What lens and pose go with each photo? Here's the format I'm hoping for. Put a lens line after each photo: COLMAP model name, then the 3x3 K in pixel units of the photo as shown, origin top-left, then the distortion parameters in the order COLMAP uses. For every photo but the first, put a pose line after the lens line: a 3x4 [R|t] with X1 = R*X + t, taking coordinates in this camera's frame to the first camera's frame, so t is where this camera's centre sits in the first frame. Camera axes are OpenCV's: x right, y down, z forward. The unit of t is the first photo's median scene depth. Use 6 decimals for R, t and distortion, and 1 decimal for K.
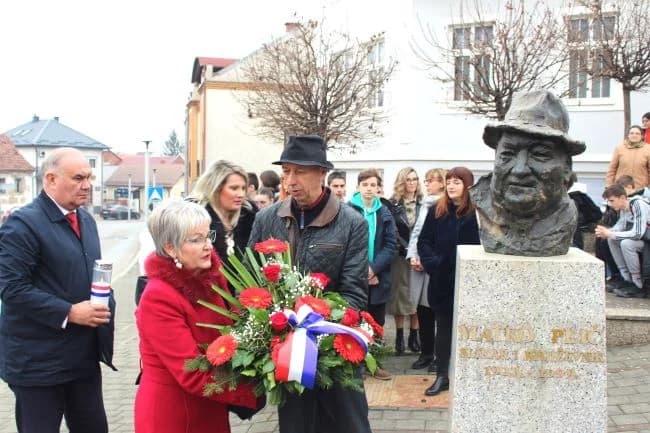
lens RADIAL K [[696.9, 0, 325.0], [0, 696.9, 216.5], [0, 0, 1]] dist [-0.074277, 0.032212]
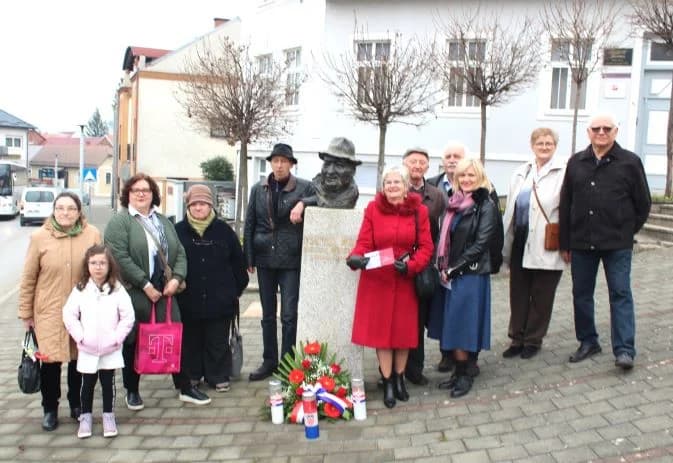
lens RADIAL K [[689.0, 0, 336.5], [0, 689.0, 231.5], [0, 0, 1]] dist [-0.100830, 0.030248]
pose [[0.991494, 0.016575, 0.129092, 0.000471], [-0.022156, 0.998875, 0.041919, 0.005766], [-0.128252, -0.044423, 0.990746, -0.204915]]
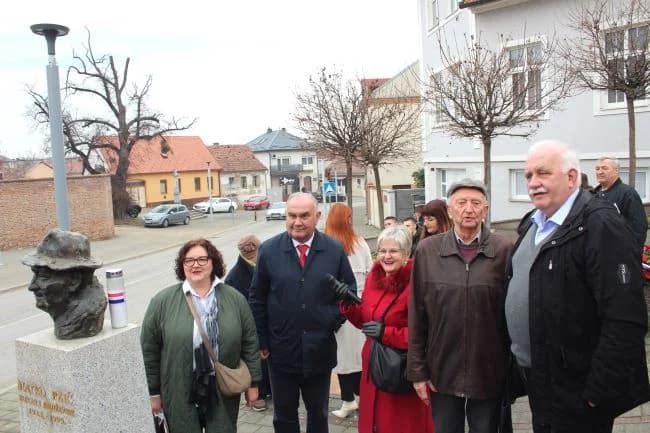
lens RADIAL K [[548.8, 0, 325.0], [0, 548.8, 216.5], [0, 0, 1]] dist [-0.175209, 0.175384]
pose [[0.943989, -0.026987, -0.328871, 0.197081], [0.041329, 0.998471, 0.036696, -0.036578], [0.327378, -0.048233, 0.943662, 0.017378]]
